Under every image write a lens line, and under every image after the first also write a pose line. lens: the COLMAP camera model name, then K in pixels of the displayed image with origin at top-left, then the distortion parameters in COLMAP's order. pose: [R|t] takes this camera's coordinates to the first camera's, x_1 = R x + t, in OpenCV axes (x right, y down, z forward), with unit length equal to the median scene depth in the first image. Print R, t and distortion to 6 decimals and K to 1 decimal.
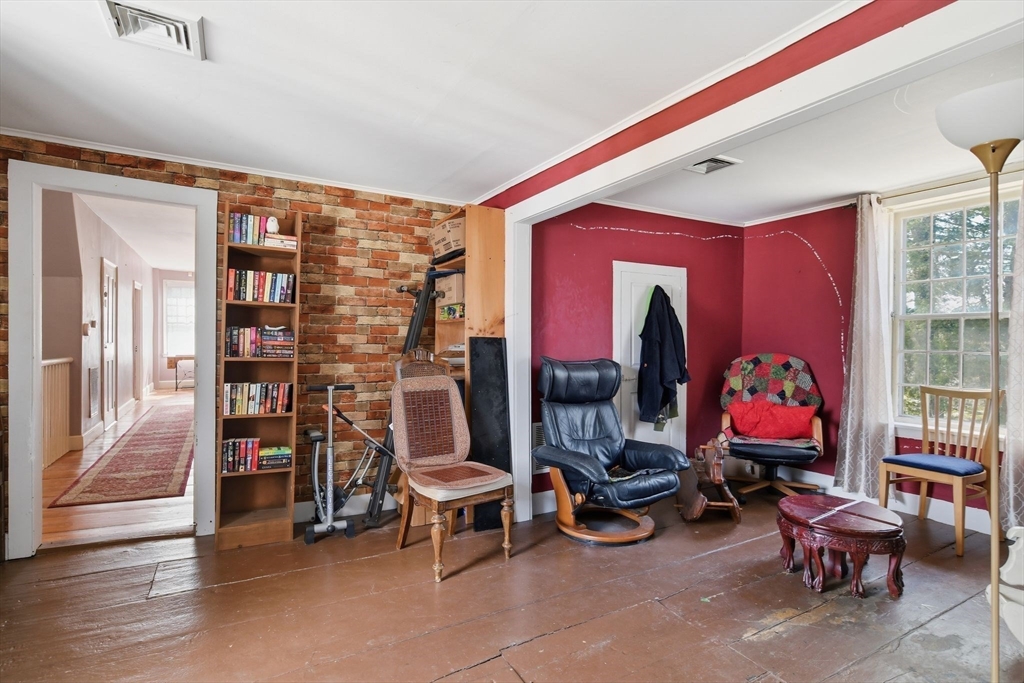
lens RADIAL K [[515.0, 0, 514.3], [0, 515.0, 341.7], [0, 0, 1]] dist [-0.010845, 0.005517]
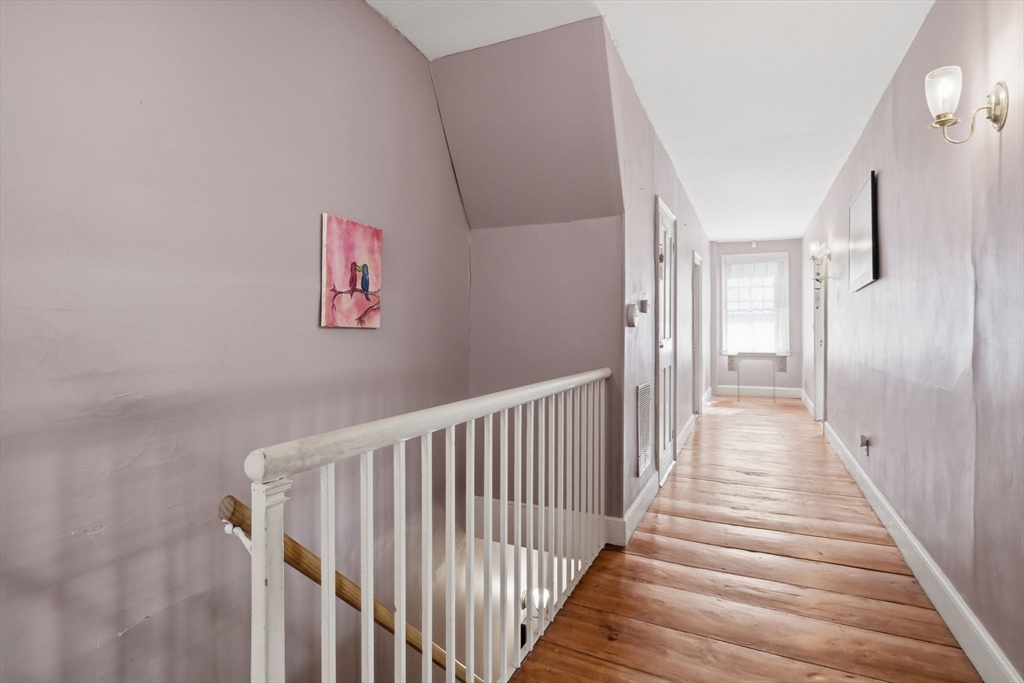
lens RADIAL K [[515.0, 0, 513.4], [0, 515.0, 336.1], [0, 0, 1]] dist [-0.010845, 0.005517]
pose [[0.578474, 0.004354, -0.815689, -0.228889], [0.000601, 0.999983, 0.005764, -0.002830], [0.815701, -0.003825, 0.578461, 0.287491]]
